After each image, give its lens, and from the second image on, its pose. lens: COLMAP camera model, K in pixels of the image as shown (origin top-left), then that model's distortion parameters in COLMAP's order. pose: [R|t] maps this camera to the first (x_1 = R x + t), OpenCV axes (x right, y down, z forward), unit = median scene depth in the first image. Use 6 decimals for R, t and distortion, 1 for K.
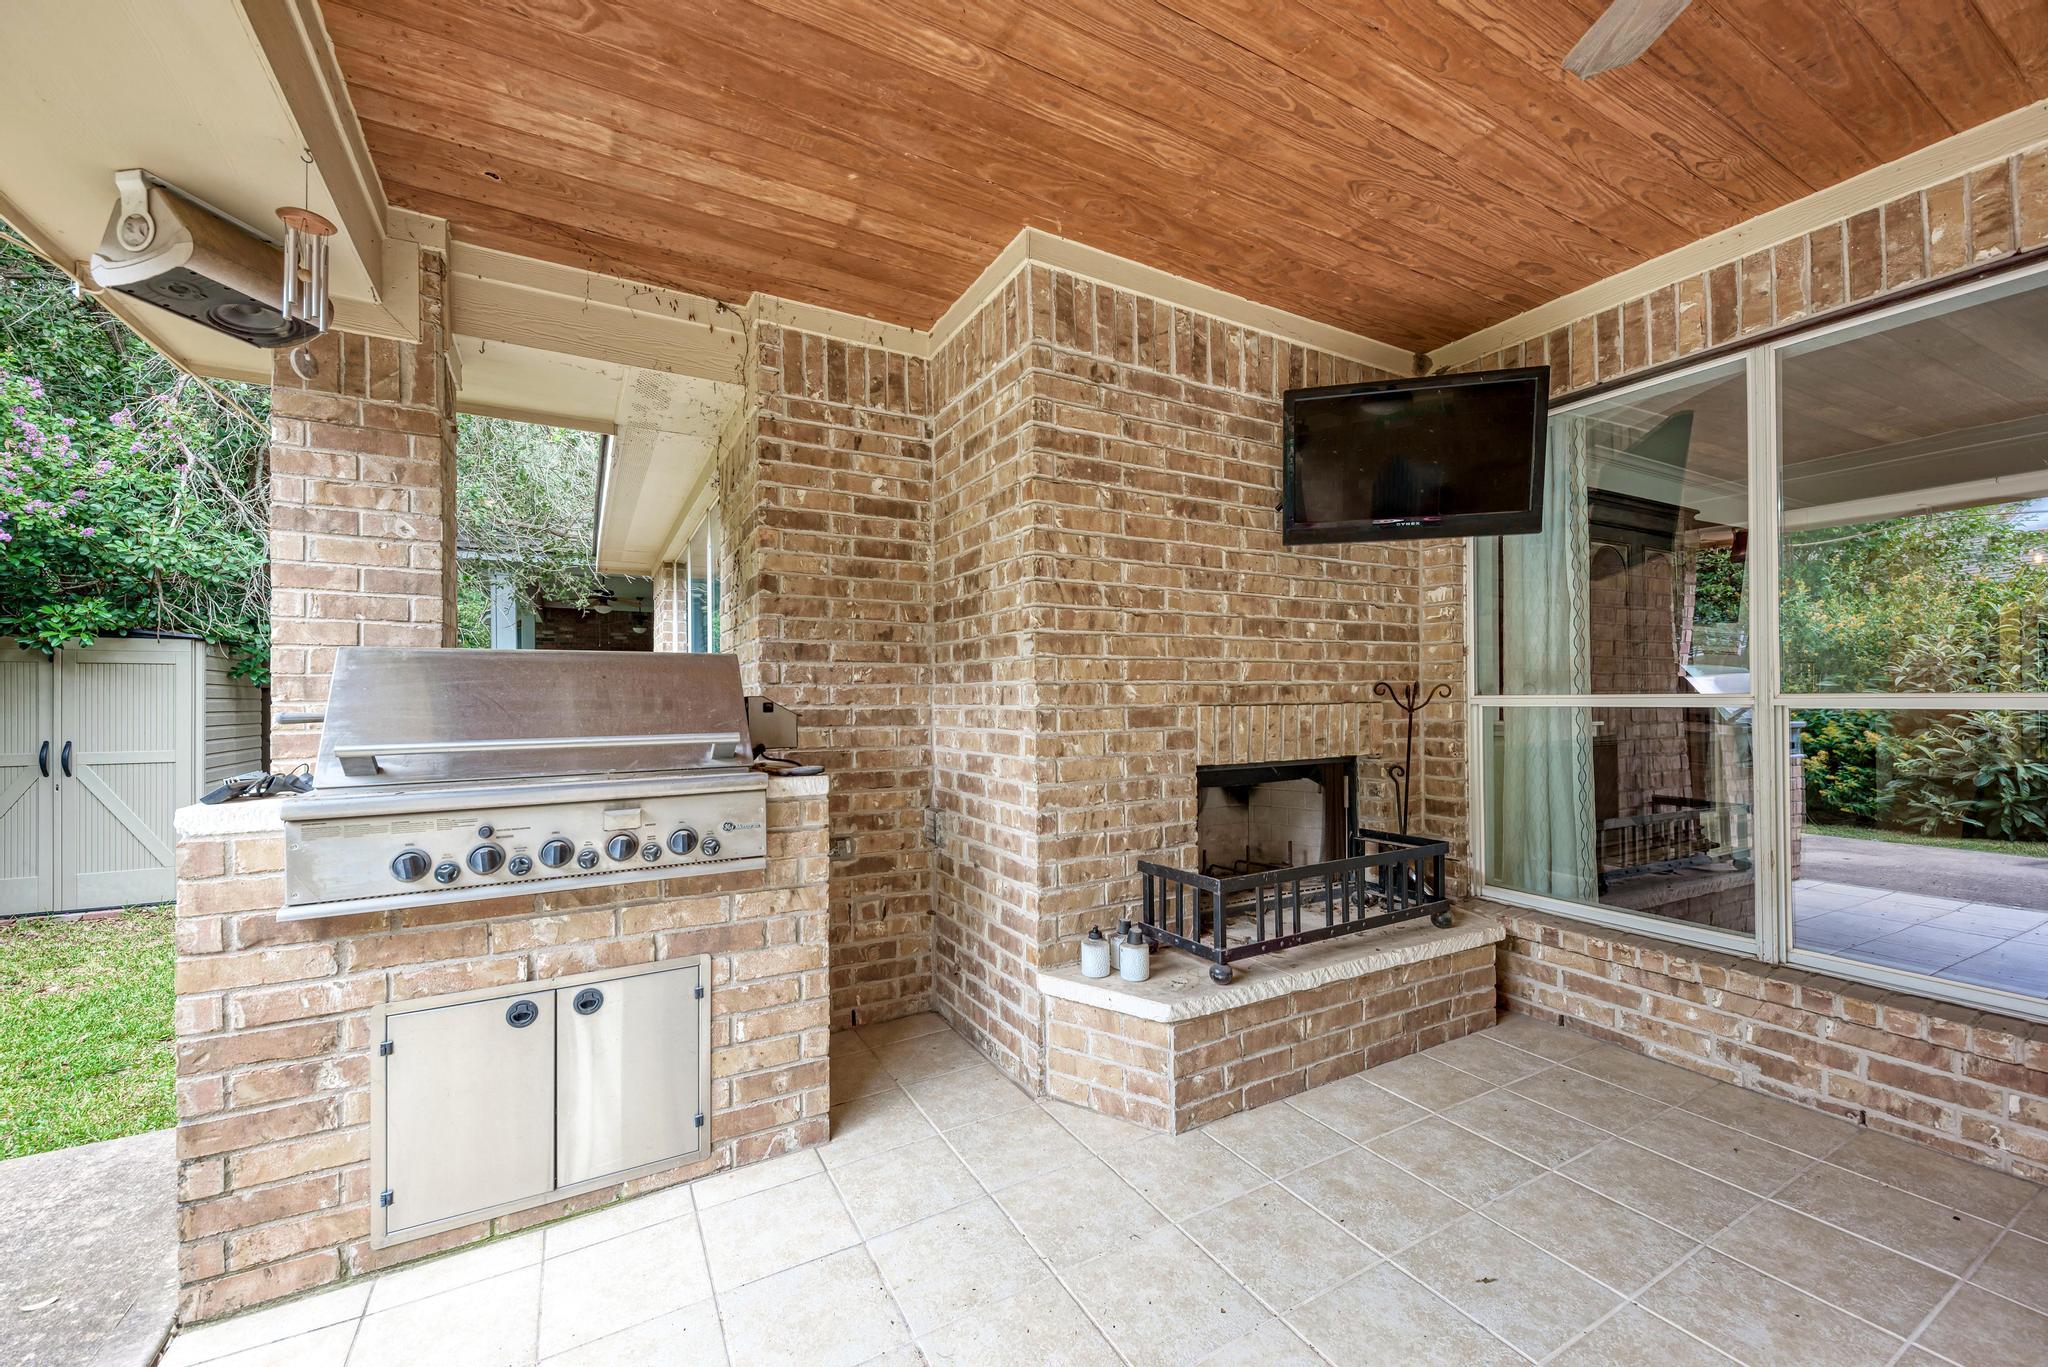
lens RADIAL K [[804.0, 0, 1027.1], [0, 804.0, 697.9], [0, 0, 1]] dist [0.002397, -0.000266]
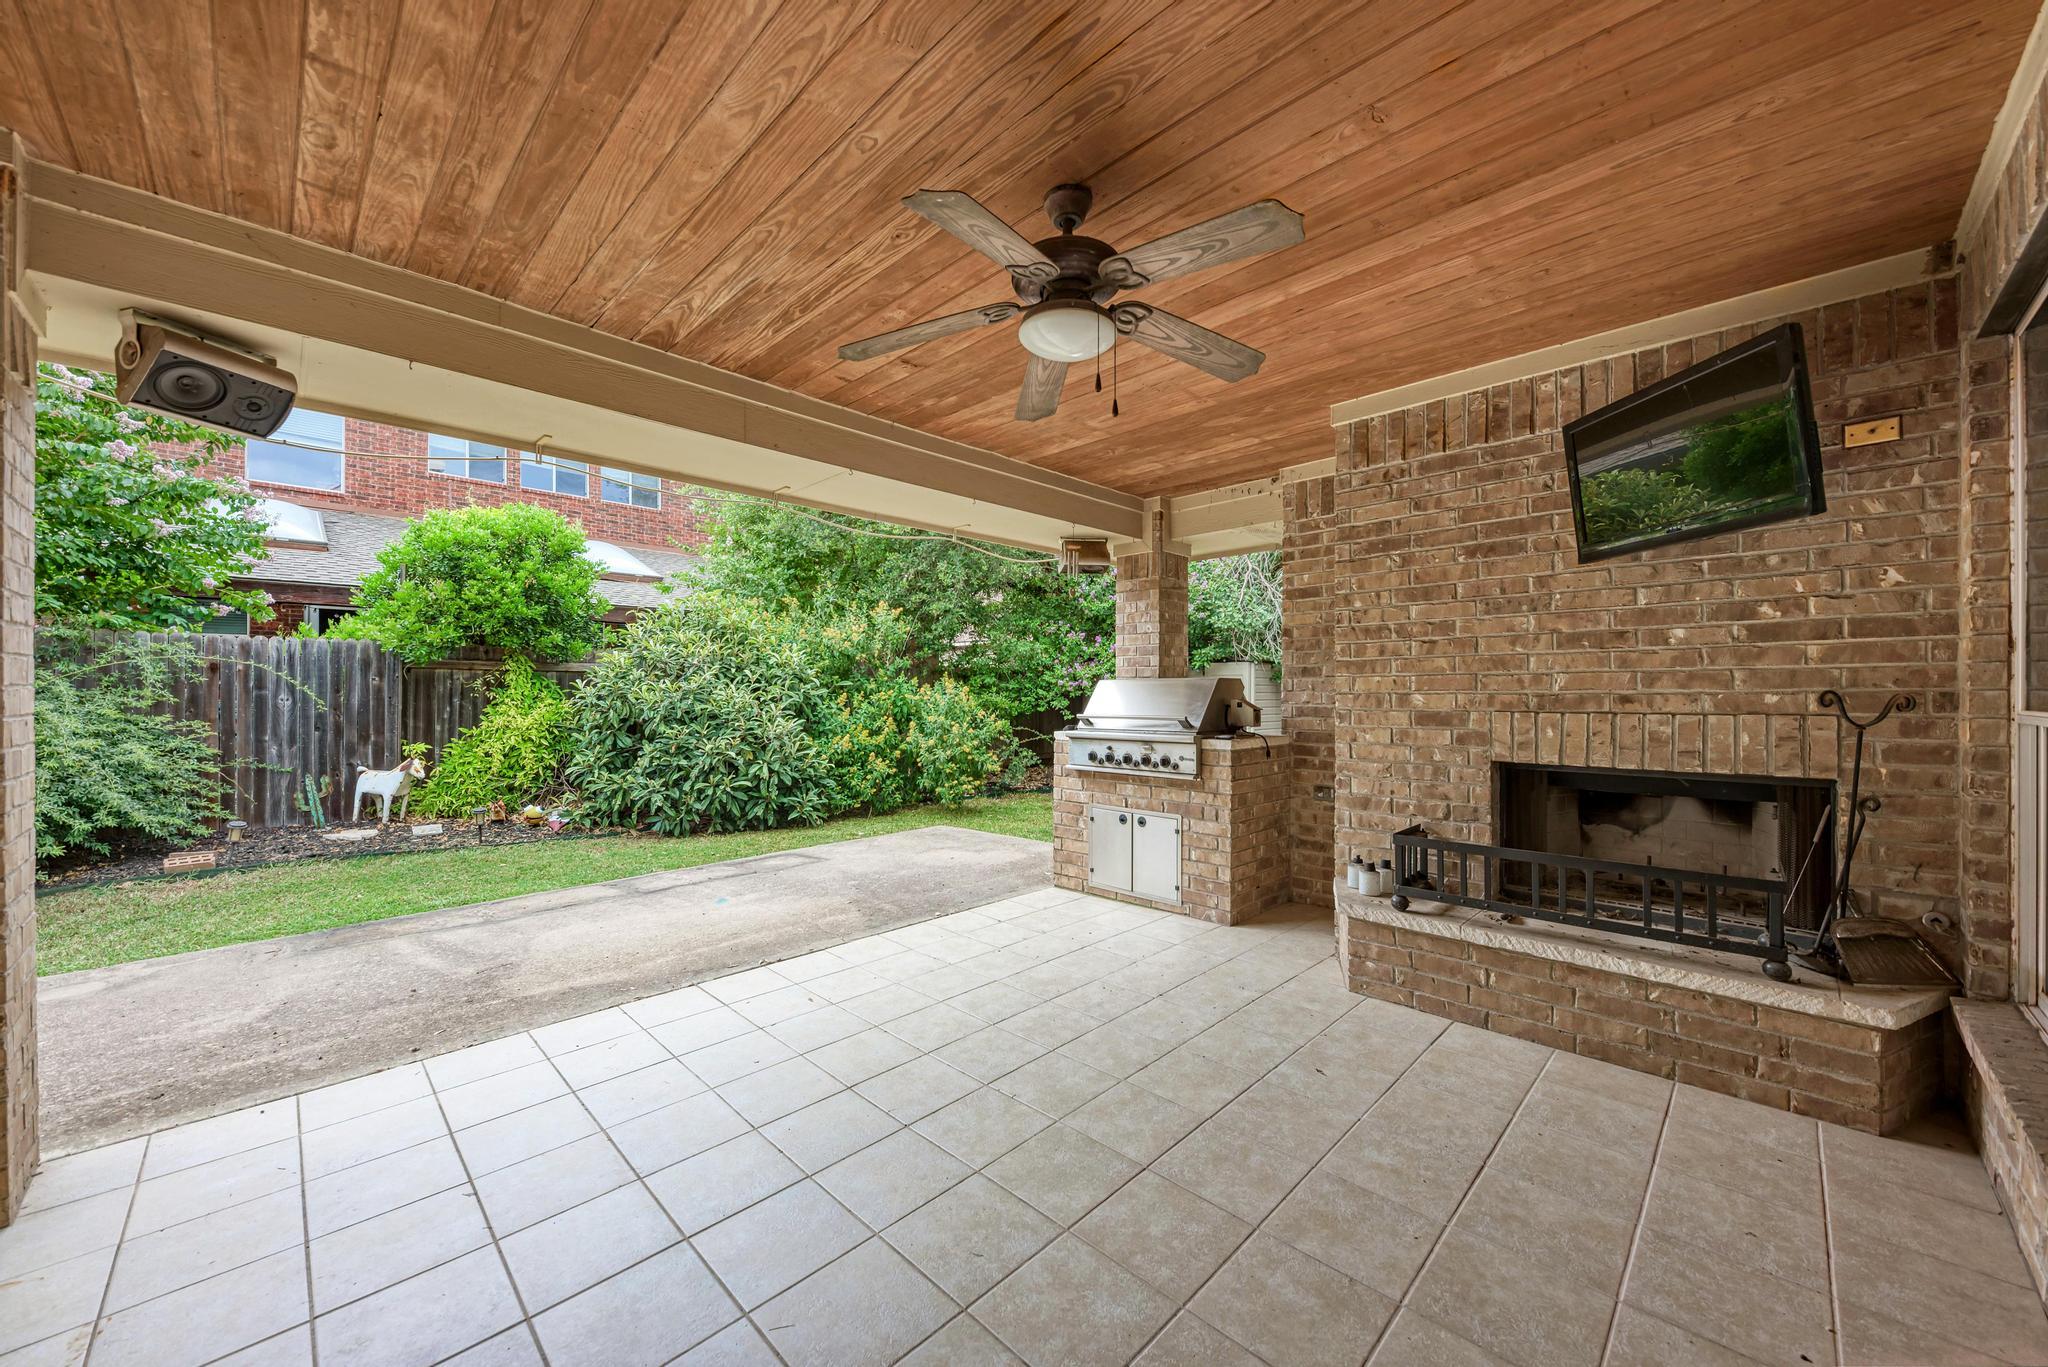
lens RADIAL K [[754.2, 0, 1027.1], [0, 754.2, 688.9], [0, 0, 1]] dist [-0.001170, -0.000131]
pose [[0.273550, 0.002243, -0.961855, 1.163142], [0.001217, 0.999996, 0.002679, -0.029234], [0.961857, -0.001903, 0.273546, 0.016445]]
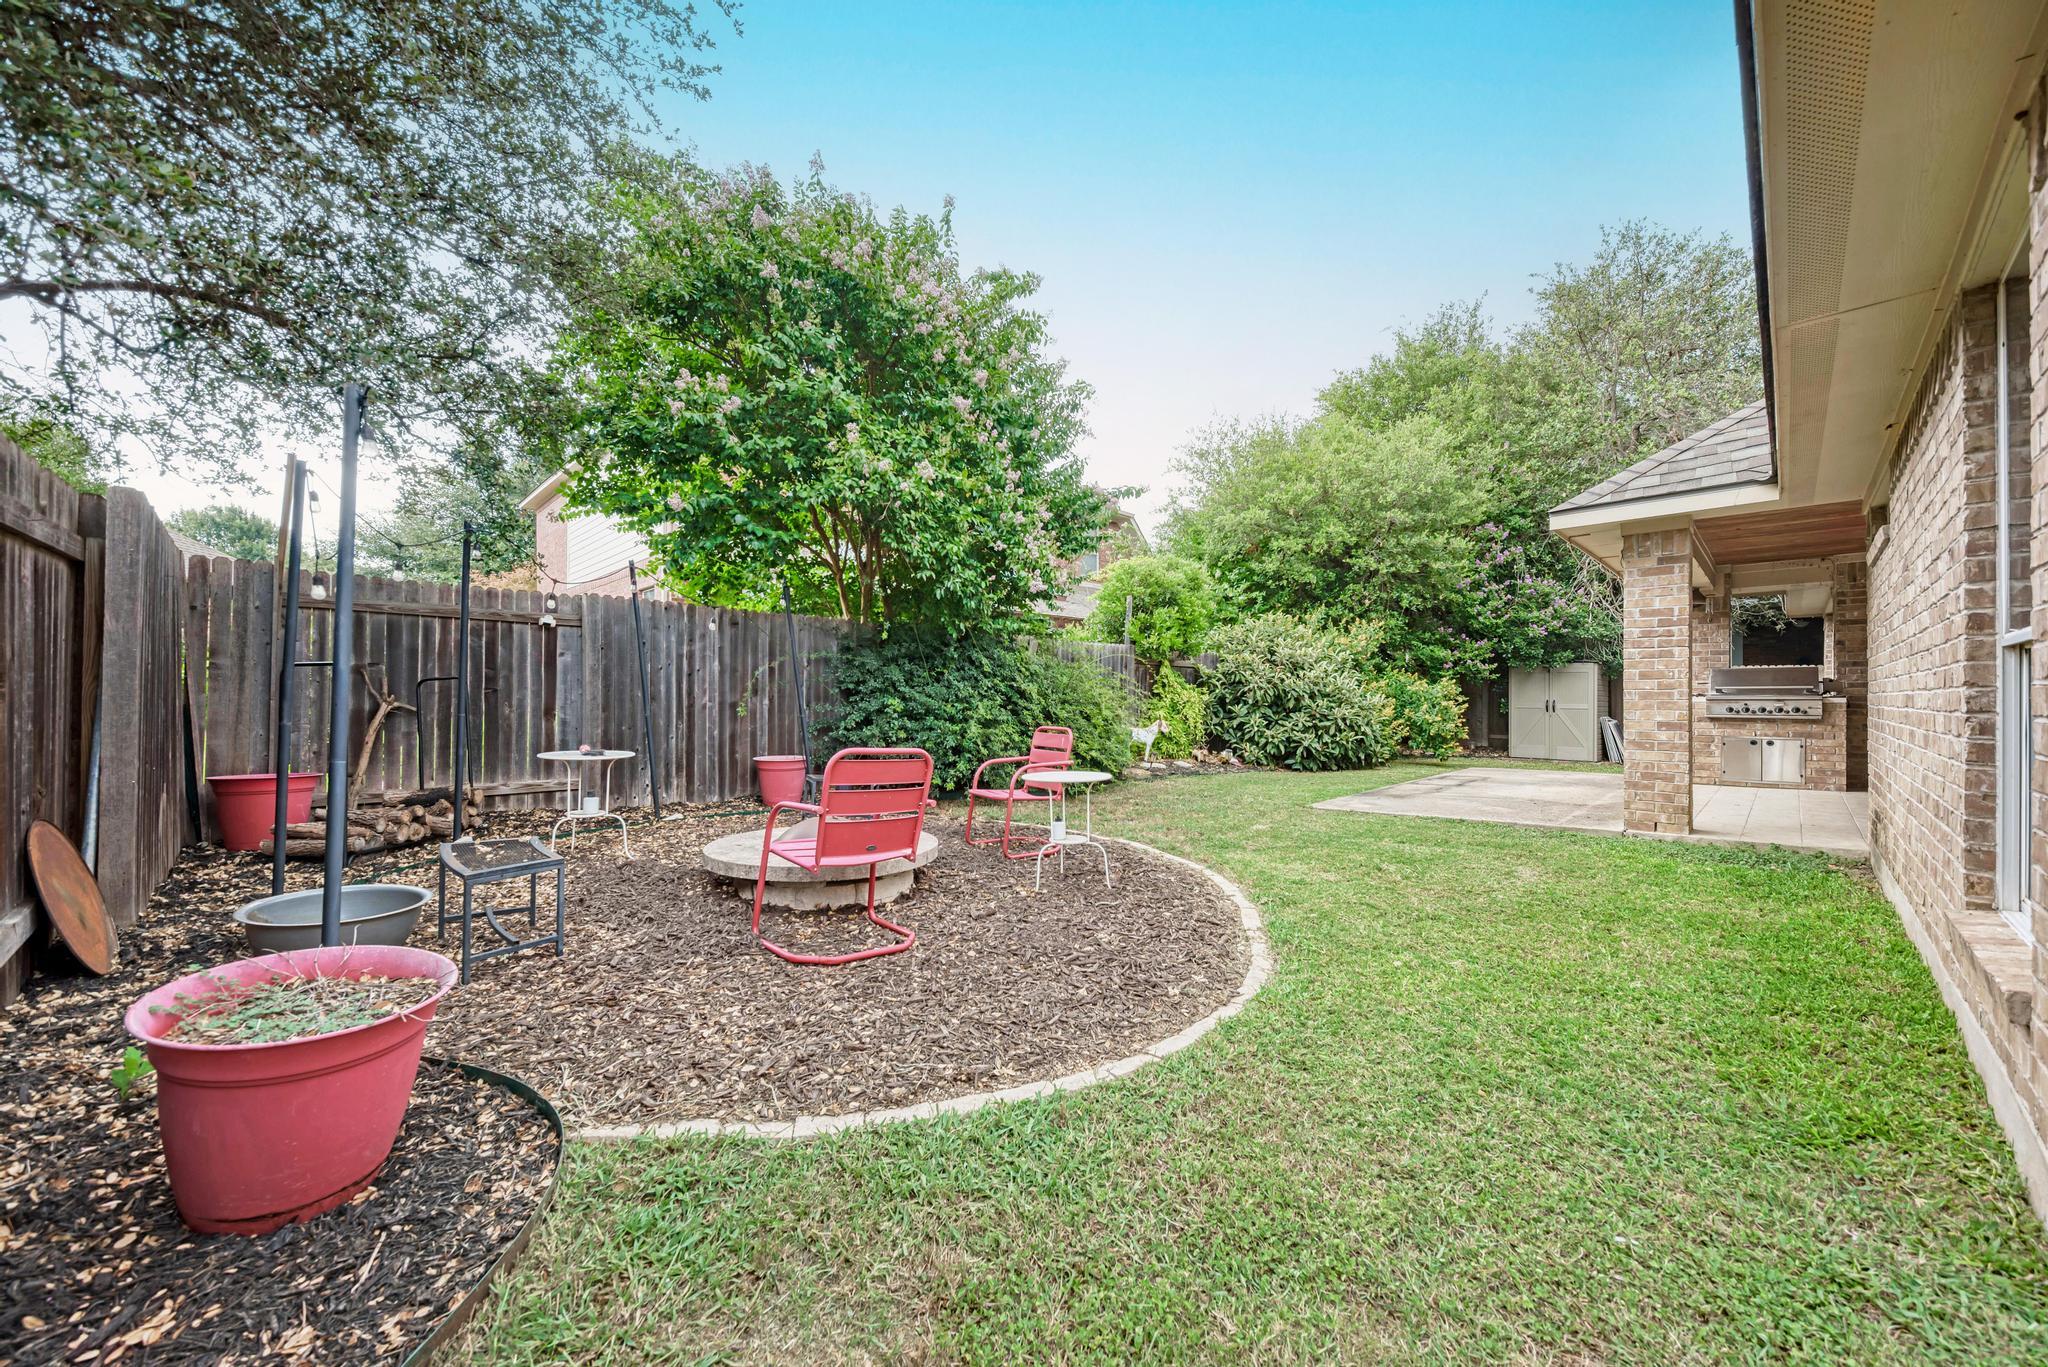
lens RADIAL K [[754.2, 0, 1027.1], [0, 754.2, 688.9], [0, 0, 1]] dist [-0.001170, -0.000131]
pose [[0.266865, -0.002771, -0.963730, 1.843872], [-0.005592, 0.999975, -0.004424, 0.076701], [0.963718, 0.006570, 0.266843, -3.166754]]
